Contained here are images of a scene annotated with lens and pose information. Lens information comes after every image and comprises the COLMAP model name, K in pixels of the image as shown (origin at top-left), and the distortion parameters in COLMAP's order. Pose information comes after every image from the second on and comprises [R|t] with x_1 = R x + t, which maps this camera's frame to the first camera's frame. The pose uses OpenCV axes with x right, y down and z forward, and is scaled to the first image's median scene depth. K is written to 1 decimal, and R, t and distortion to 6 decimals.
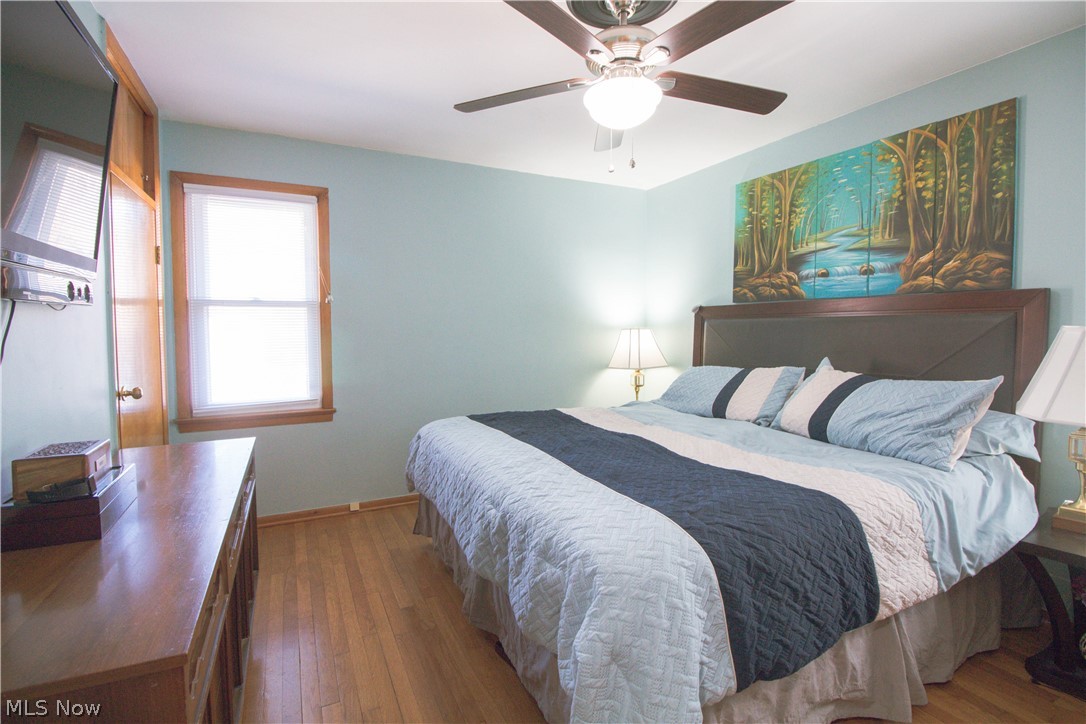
lens RADIAL K [[502.3, 0, 546.6], [0, 502.3, 355.9], [0, 0, 1]] dist [0.003423, -0.017671]
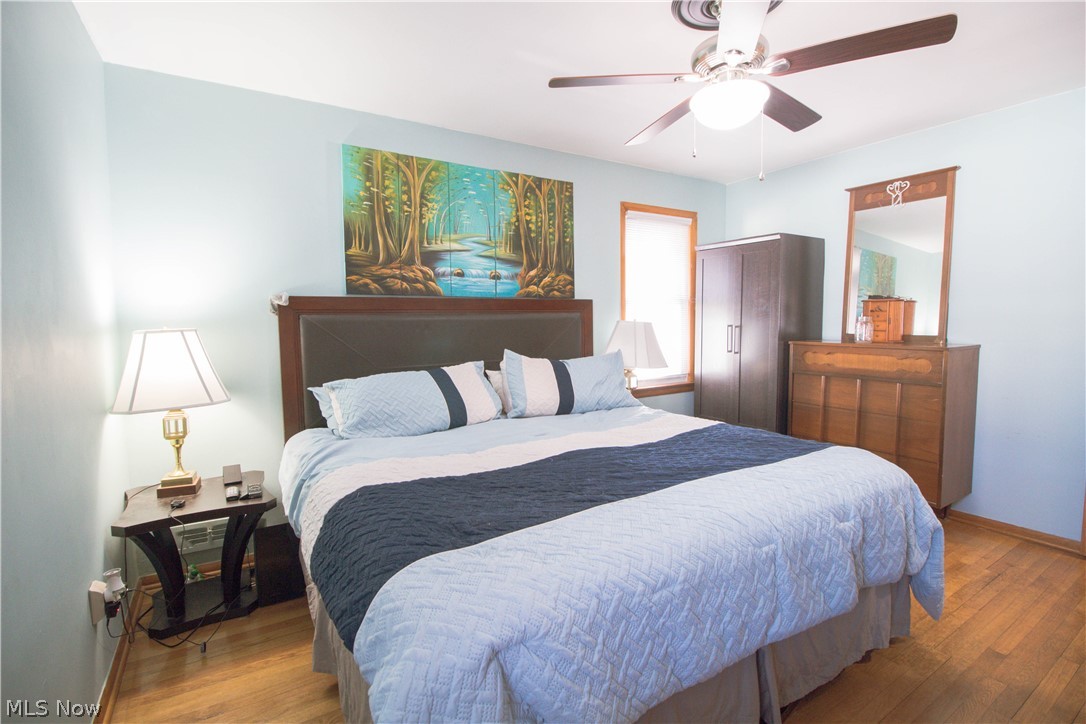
lens RADIAL K [[502.3, 0, 546.6], [0, 502.3, 355.9], [0, 0, 1]] dist [0.003423, -0.017671]
pose [[-0.093695, -0.073410, 0.992891, -0.572268], [0.065335, 0.994675, 0.079707, -0.065130], [-0.993455, 0.072338, -0.088400, 0.968906]]
